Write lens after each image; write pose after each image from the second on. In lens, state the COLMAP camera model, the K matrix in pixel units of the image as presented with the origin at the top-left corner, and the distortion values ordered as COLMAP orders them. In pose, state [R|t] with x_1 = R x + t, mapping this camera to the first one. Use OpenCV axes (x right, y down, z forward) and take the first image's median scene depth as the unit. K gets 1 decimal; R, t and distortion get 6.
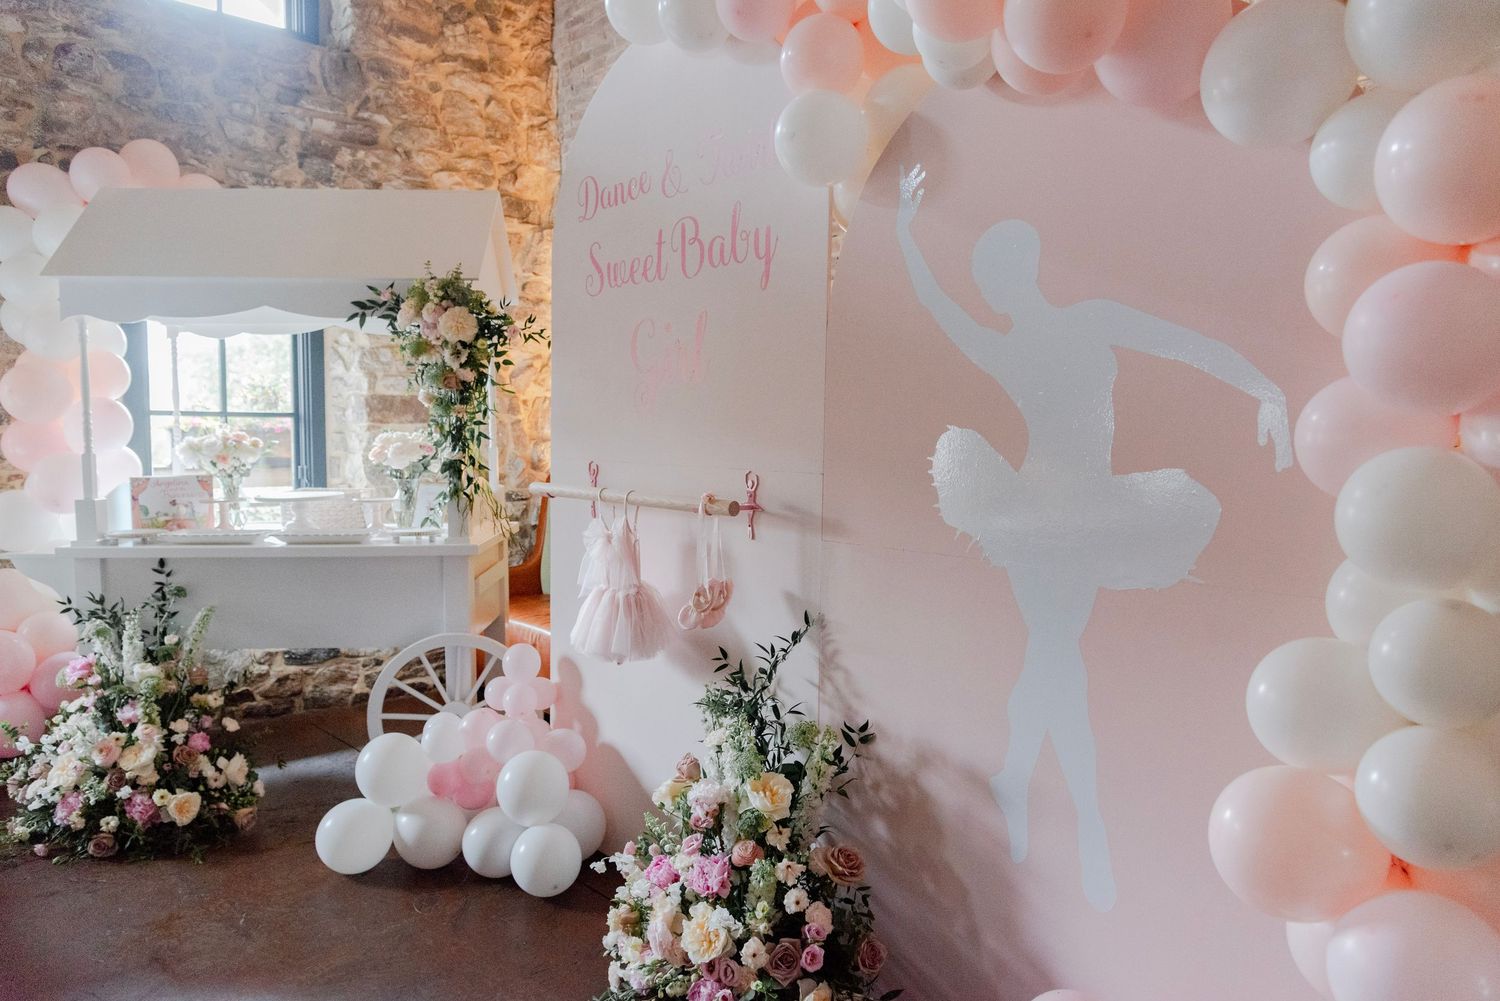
lens RADIAL K [[1025.4, 0, 750.0], [0, 1025.4, 500.5], [0, 0, 1]] dist [0.001196, -0.005191]
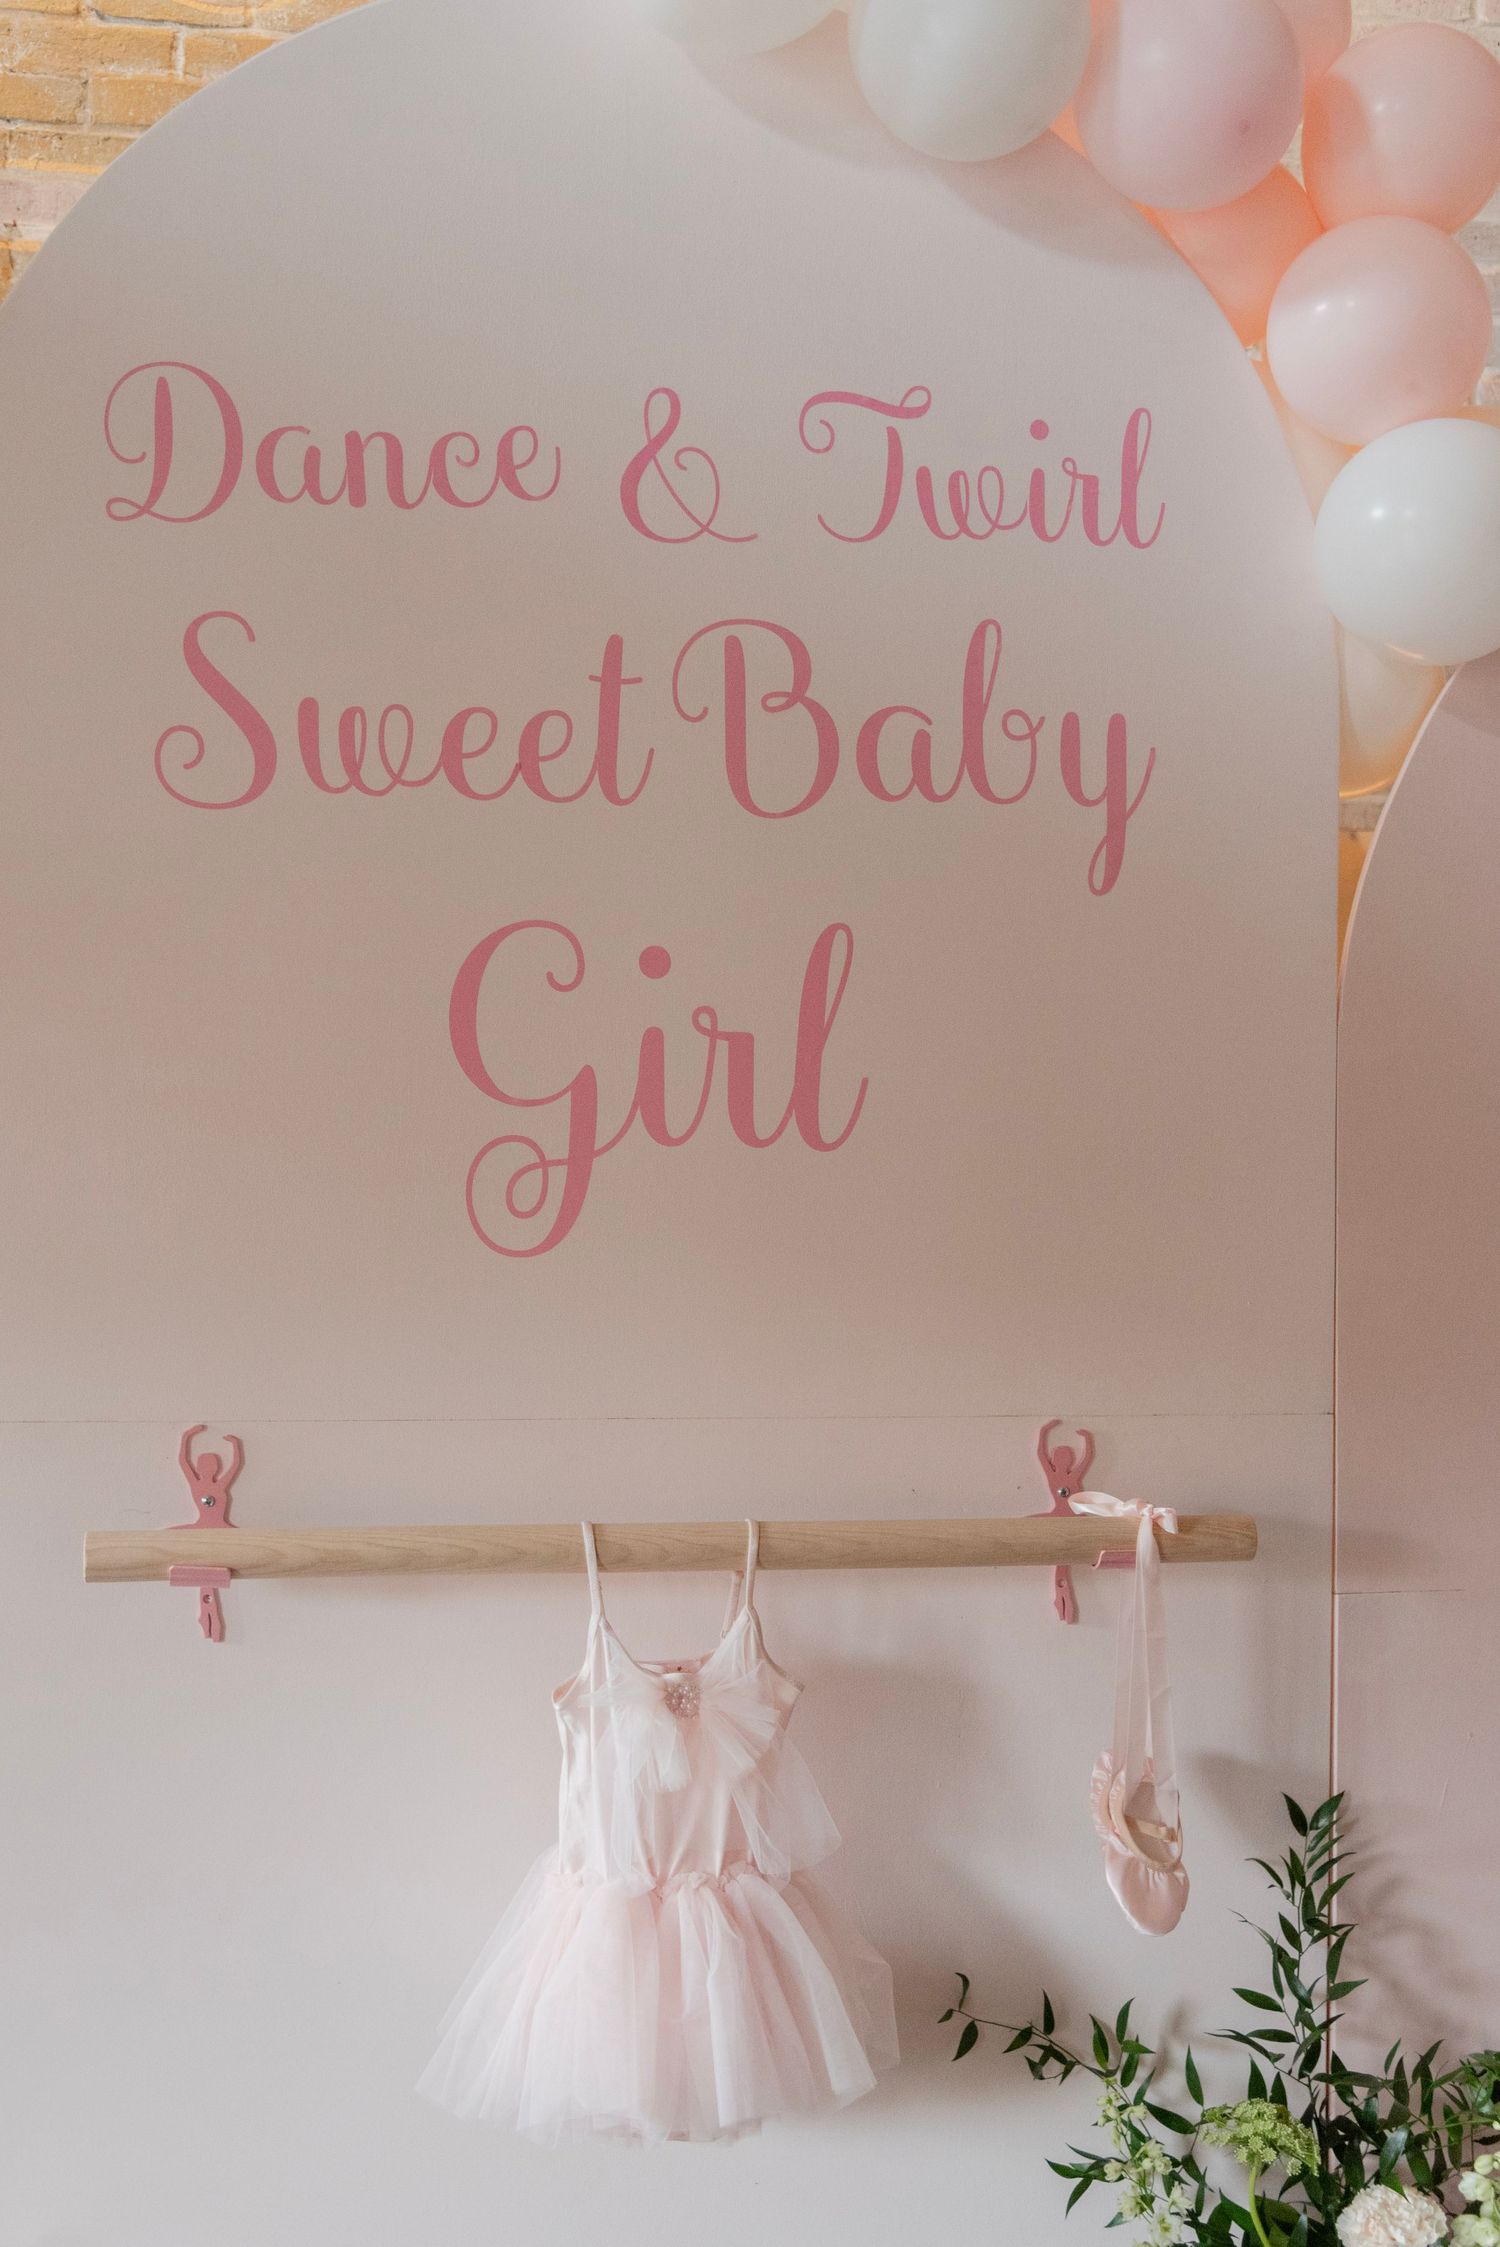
lens RADIAL K [[2576.5, 0, 764.8], [0, 2576.5, 1171.0], [0, 0, 1]] dist [-0.032946, -0.010288]
pose [[0.525212, -0.003953, 0.850962, -0.585839], [0.058387, 0.997800, -0.031402, -0.068270], [-0.848966, 0.066177, 0.524288, 0.482038]]
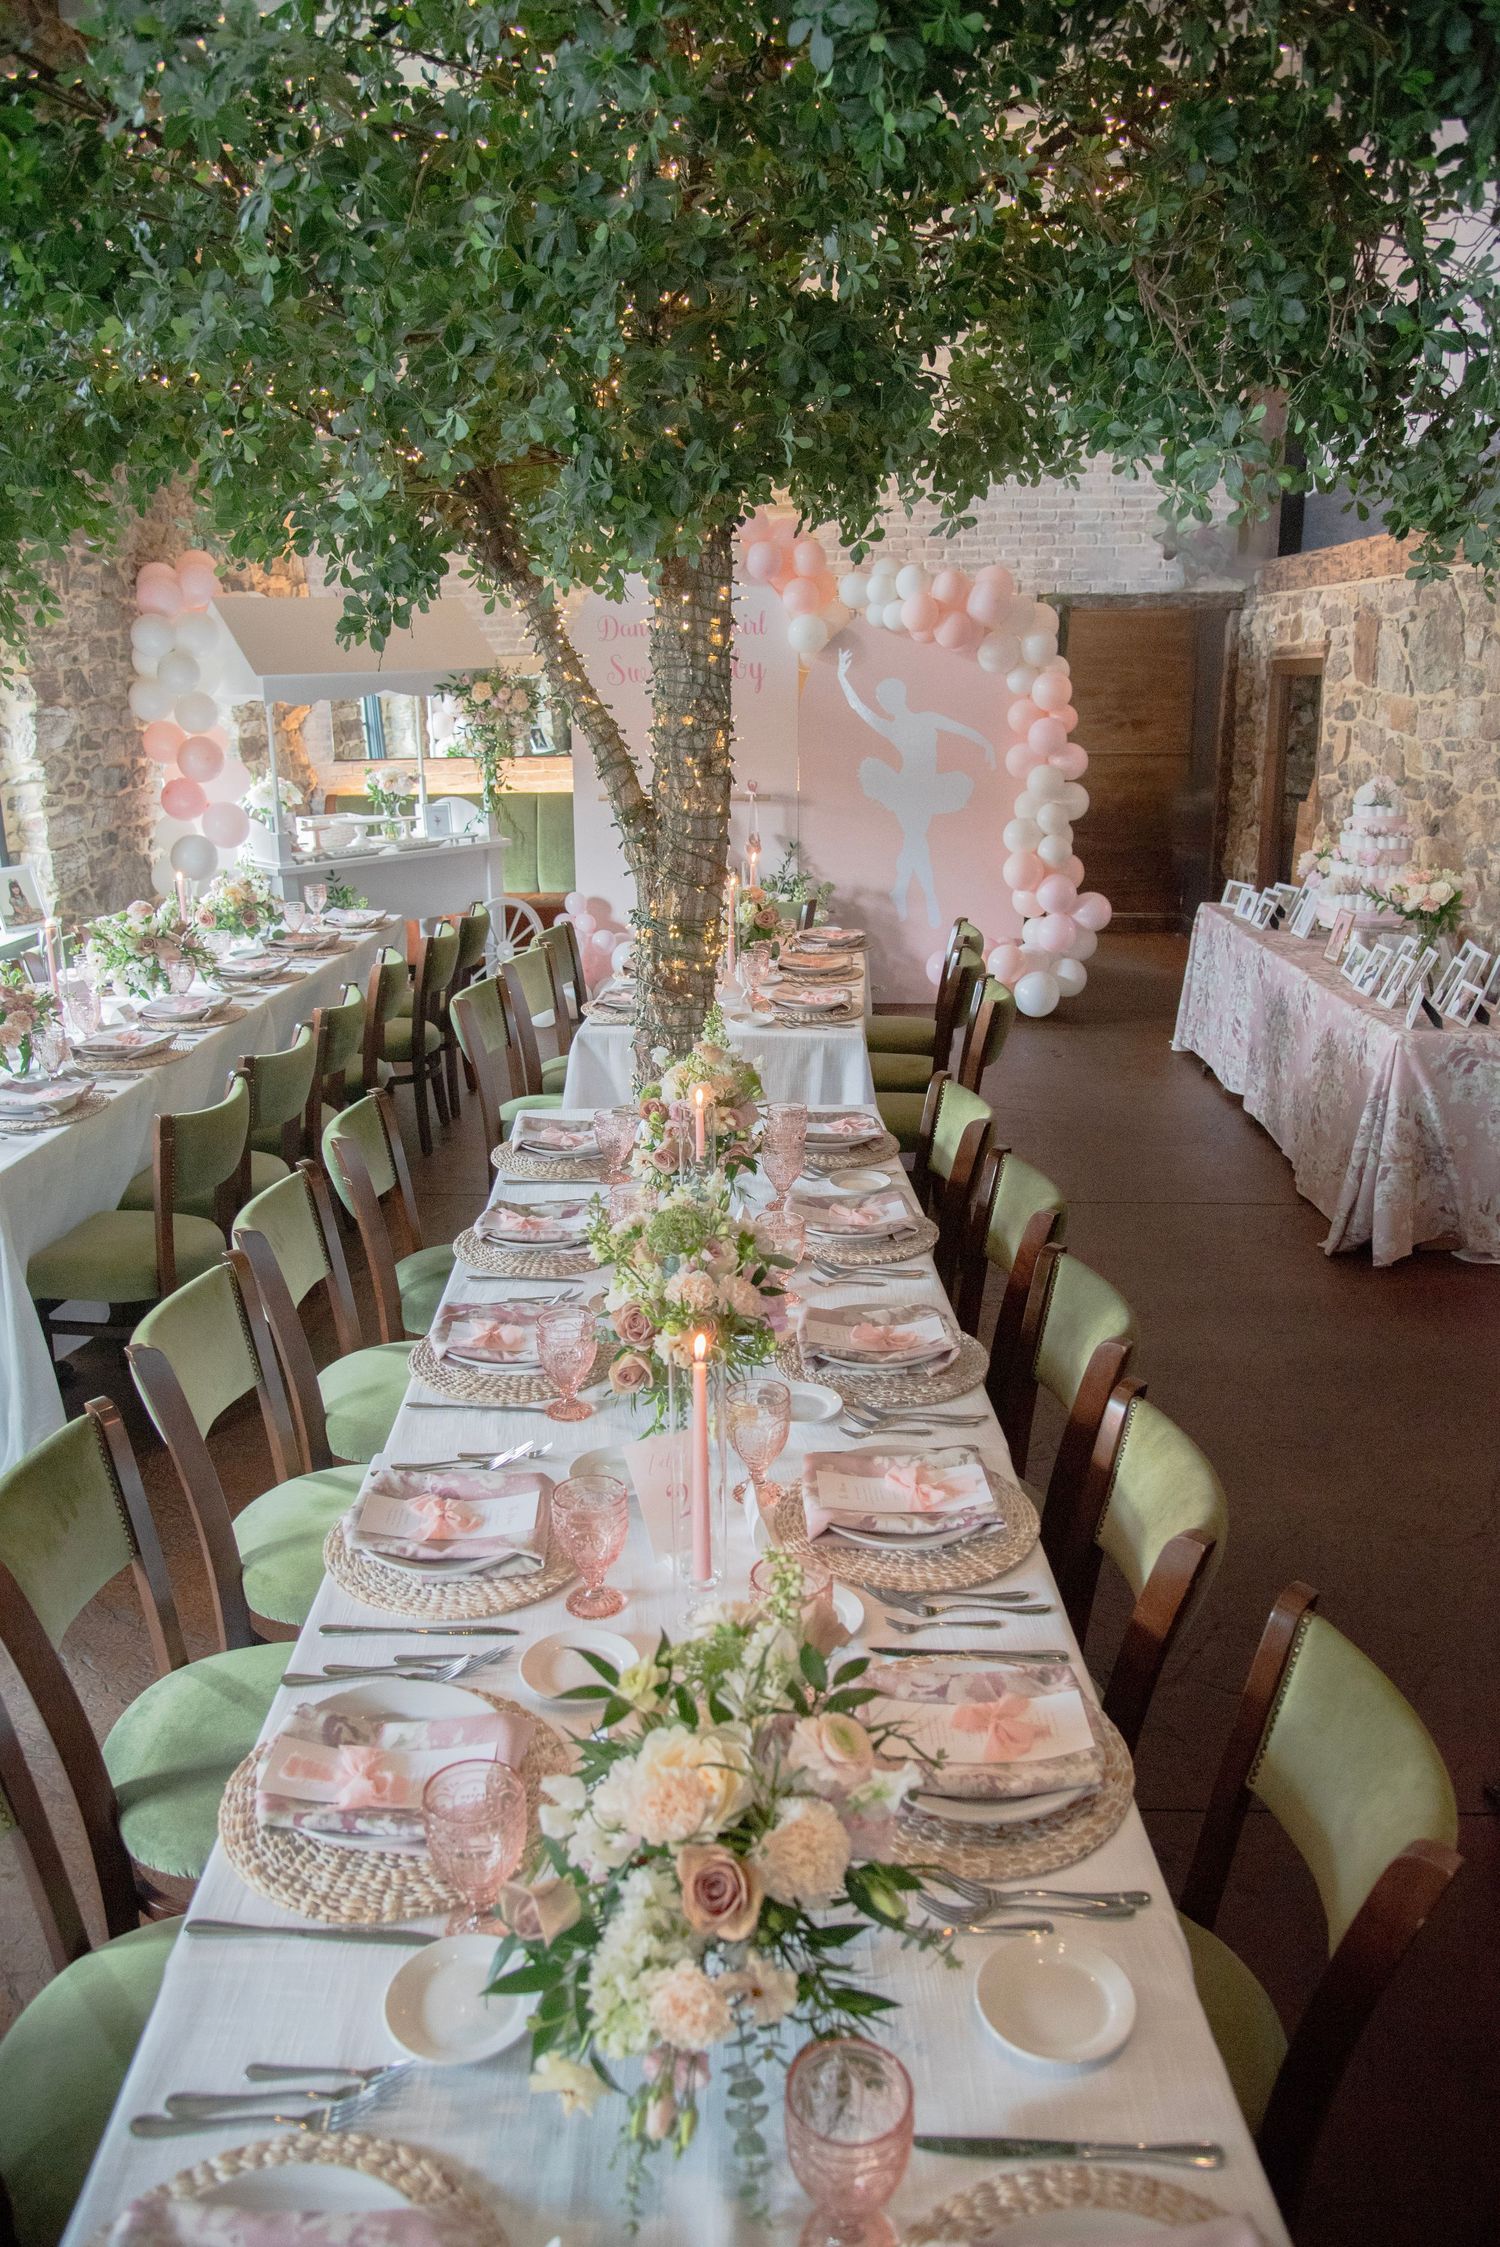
lens RADIAL K [[1522.1, 0, 750.0], [0, 1522.1, 1123.5], [0, 0, 1]] dist [-0.107489, -0.001608]
pose [[0.726265, -0.210983, 0.654237, -1.656761], [0.062966, 0.968151, 0.242318, -0.075646], [-0.684525, -0.134792, 0.716419, -1.000656]]
